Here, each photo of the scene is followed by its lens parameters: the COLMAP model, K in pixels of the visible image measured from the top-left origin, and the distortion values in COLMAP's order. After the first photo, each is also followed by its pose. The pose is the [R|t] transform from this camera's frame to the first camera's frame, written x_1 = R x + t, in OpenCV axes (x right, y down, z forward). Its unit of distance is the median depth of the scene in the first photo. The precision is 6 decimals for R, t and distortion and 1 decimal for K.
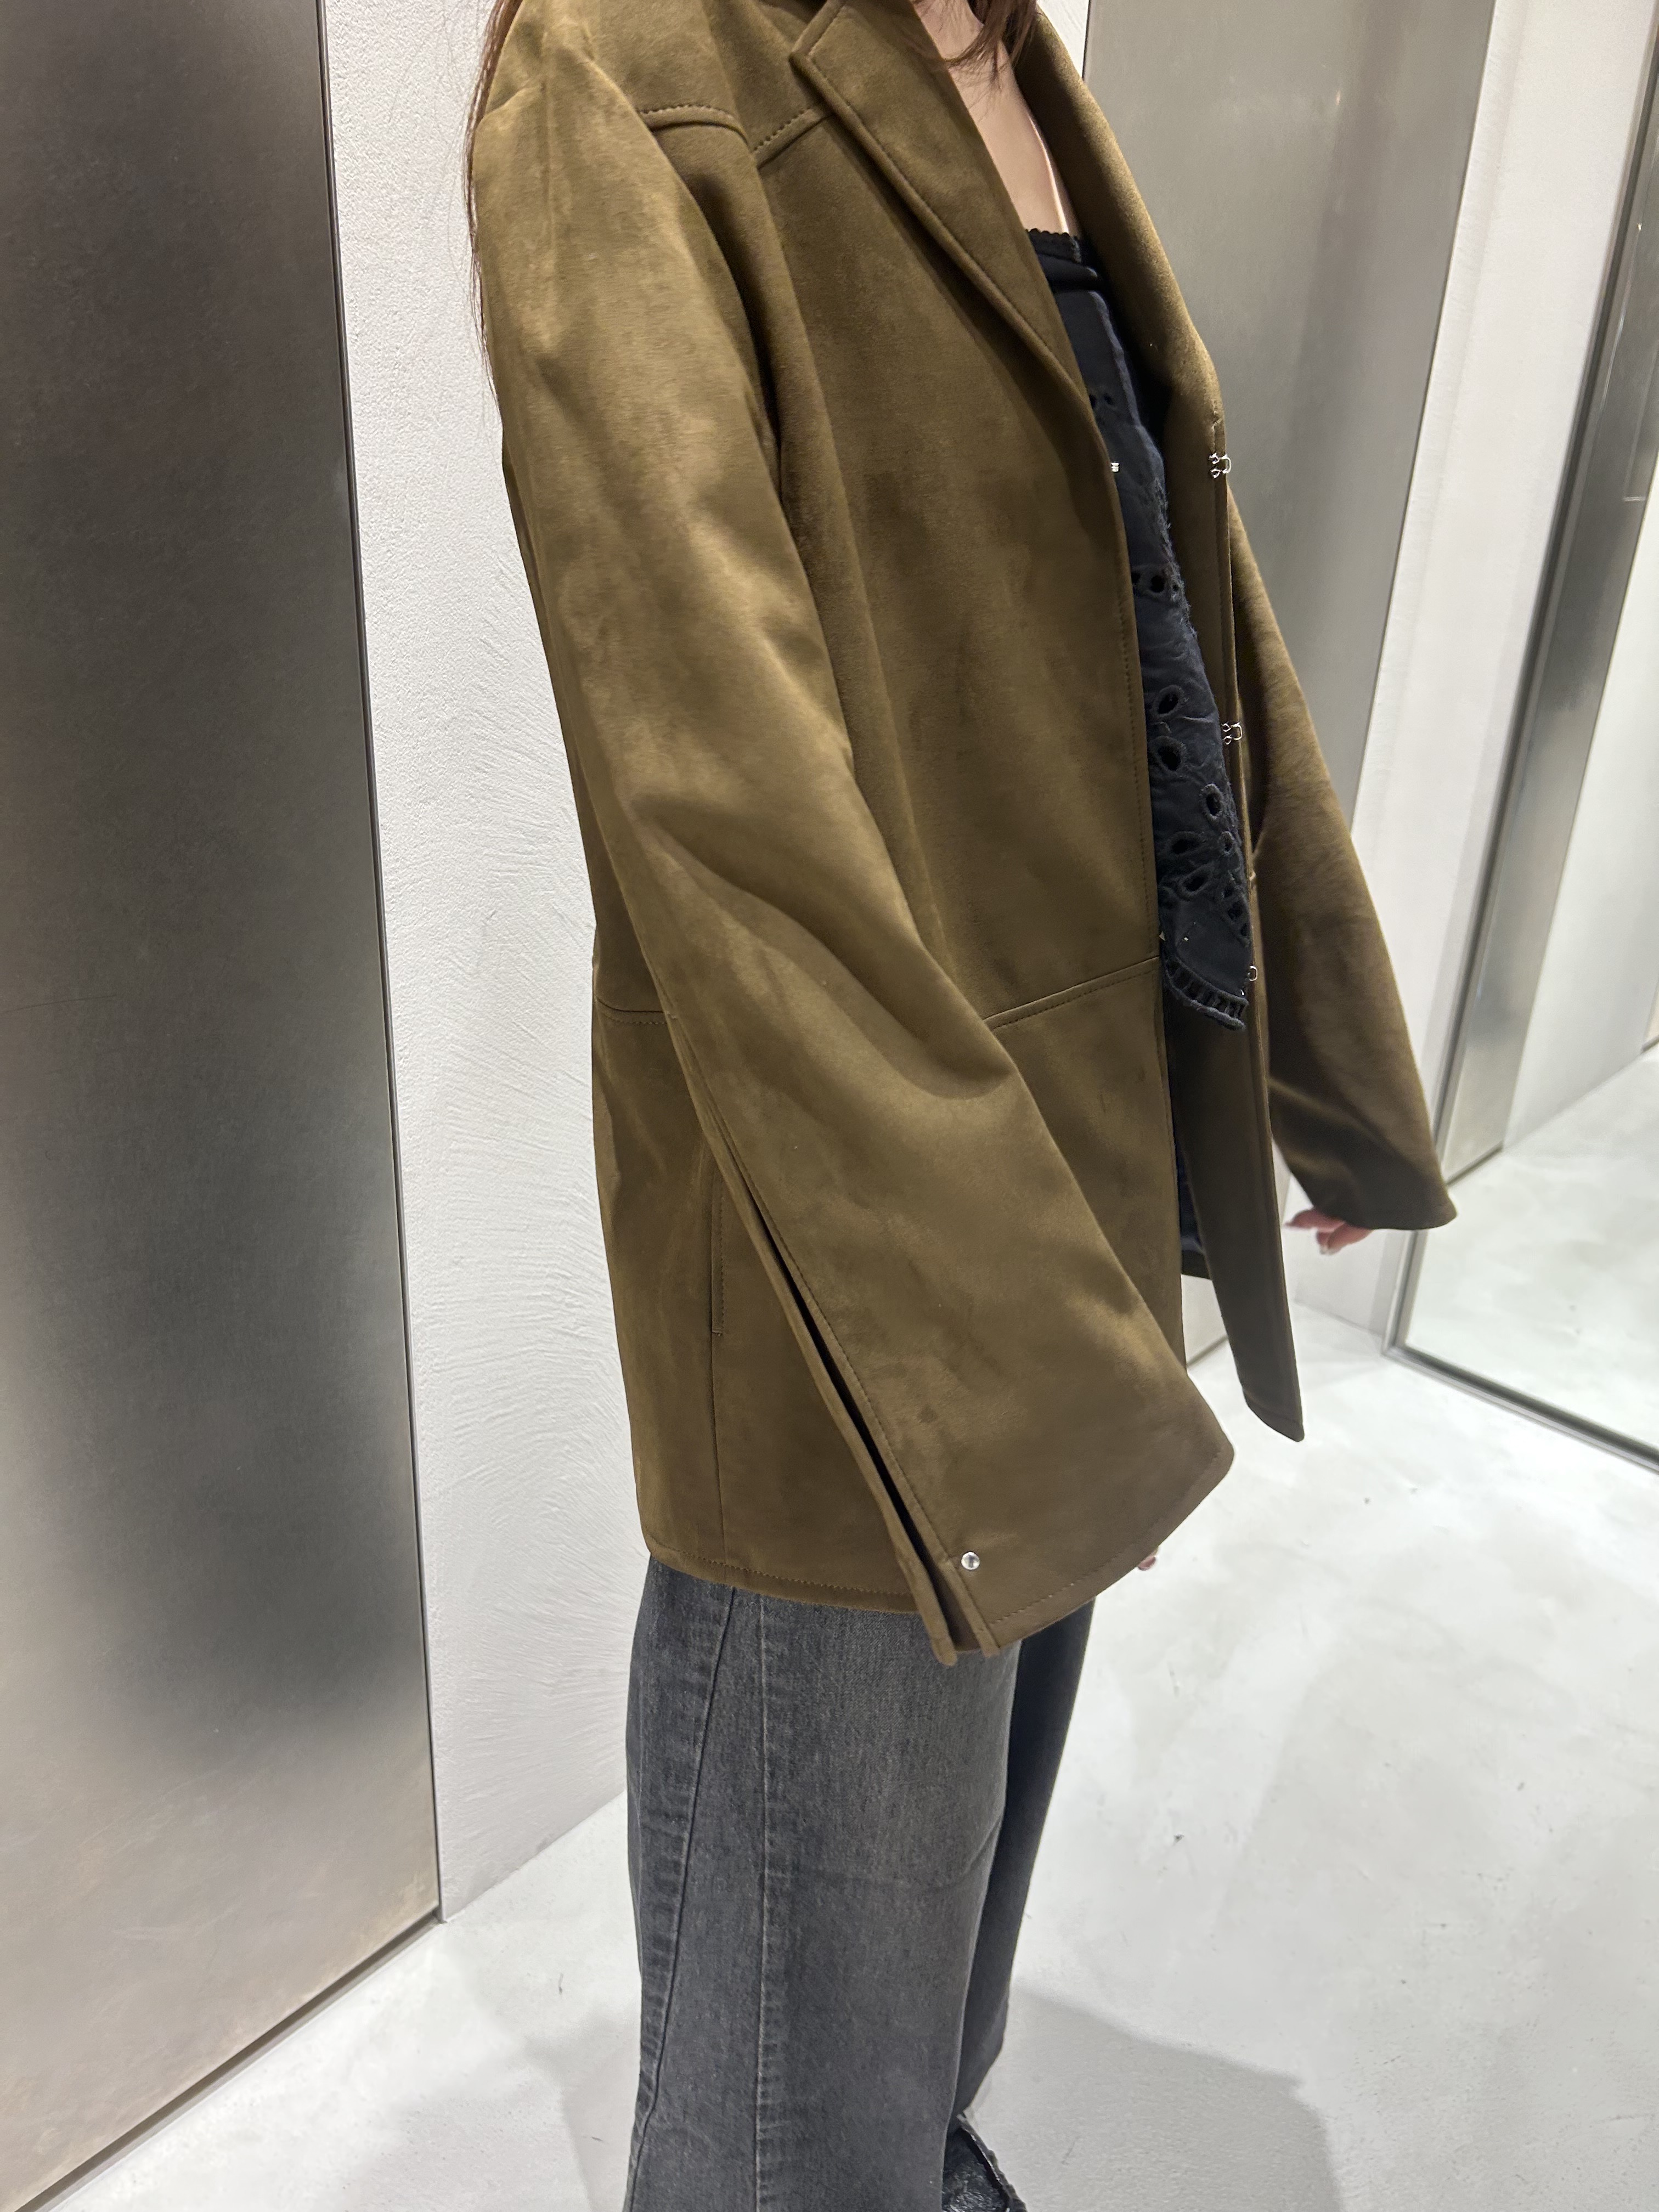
lens RADIAL K [[1710.9, 0, 829.5], [0, 1710.9, 1106.0], [0, 0, 1]] dist [0.041999, -0.049792]
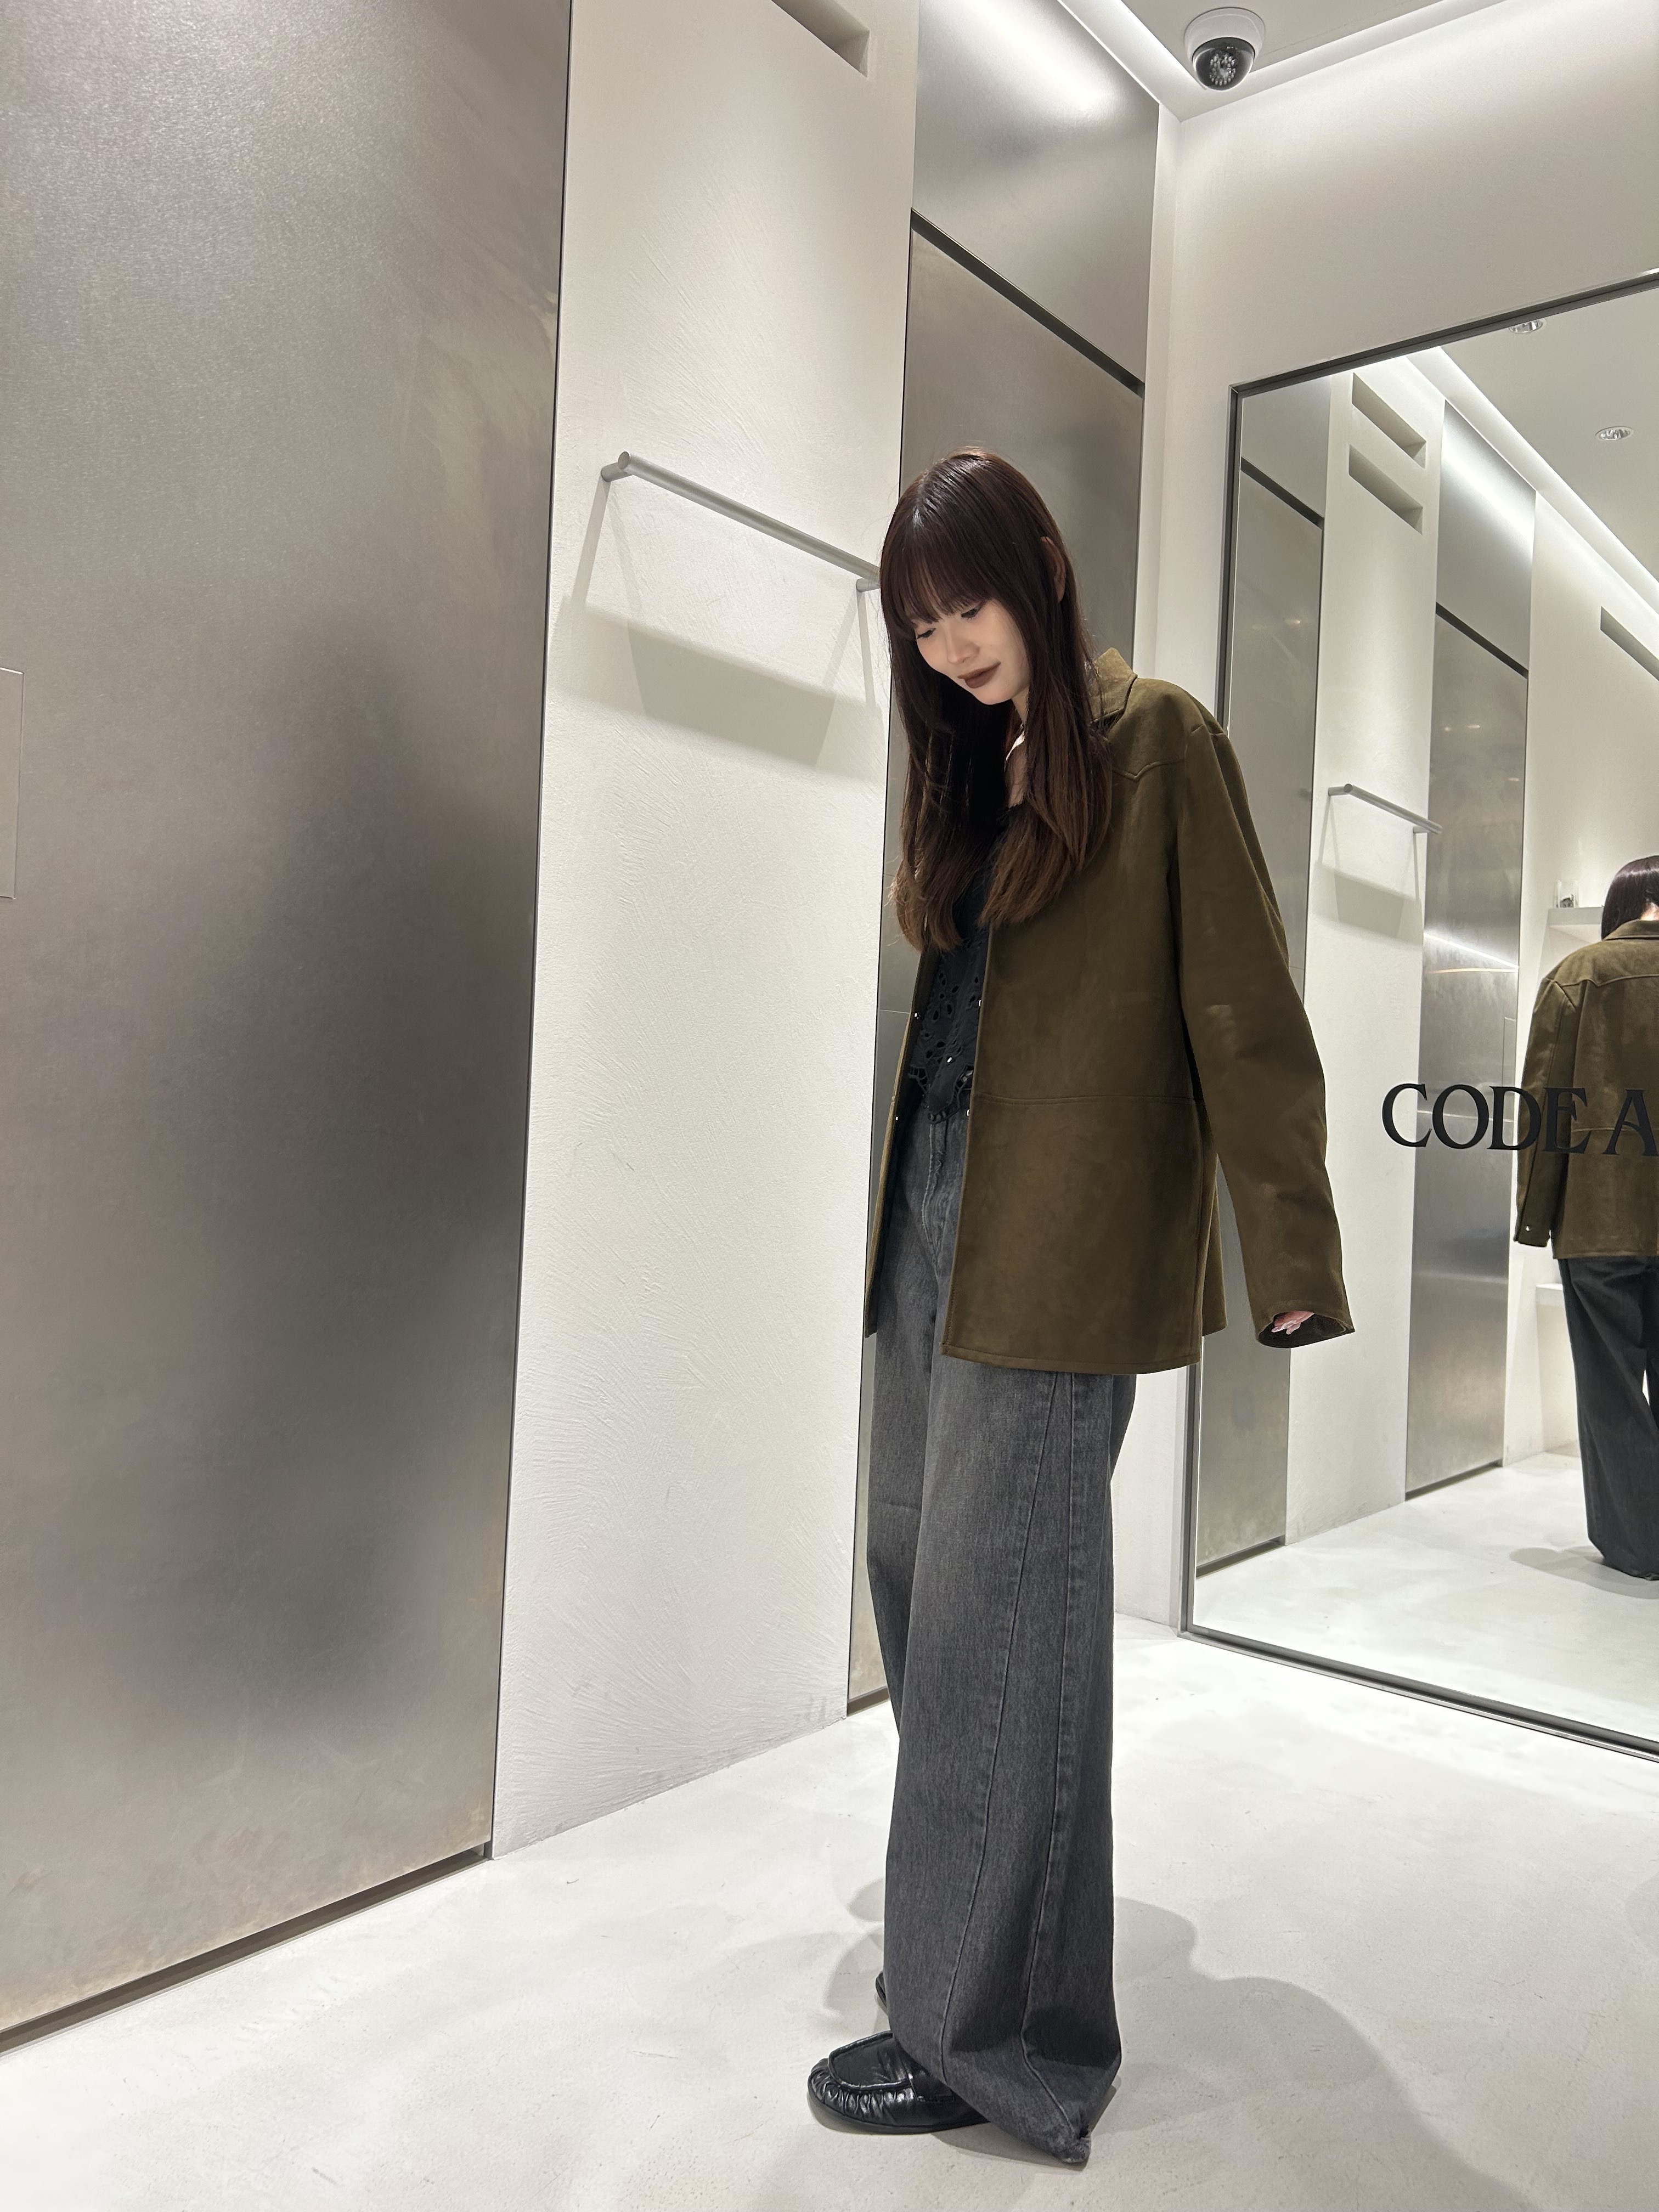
lens RADIAL K [[1710.9, 0, 829.5], [0, 1710.9, 1106.0], [0, 0, 1]] dist [0.041999, -0.049792]
pose [[0.999002, 0.001103, 0.044652, -0.004933], [0.016793, 0.917072, -0.398368, 0.326864], [-0.041389, 0.398721, 0.916138, -0.400433]]
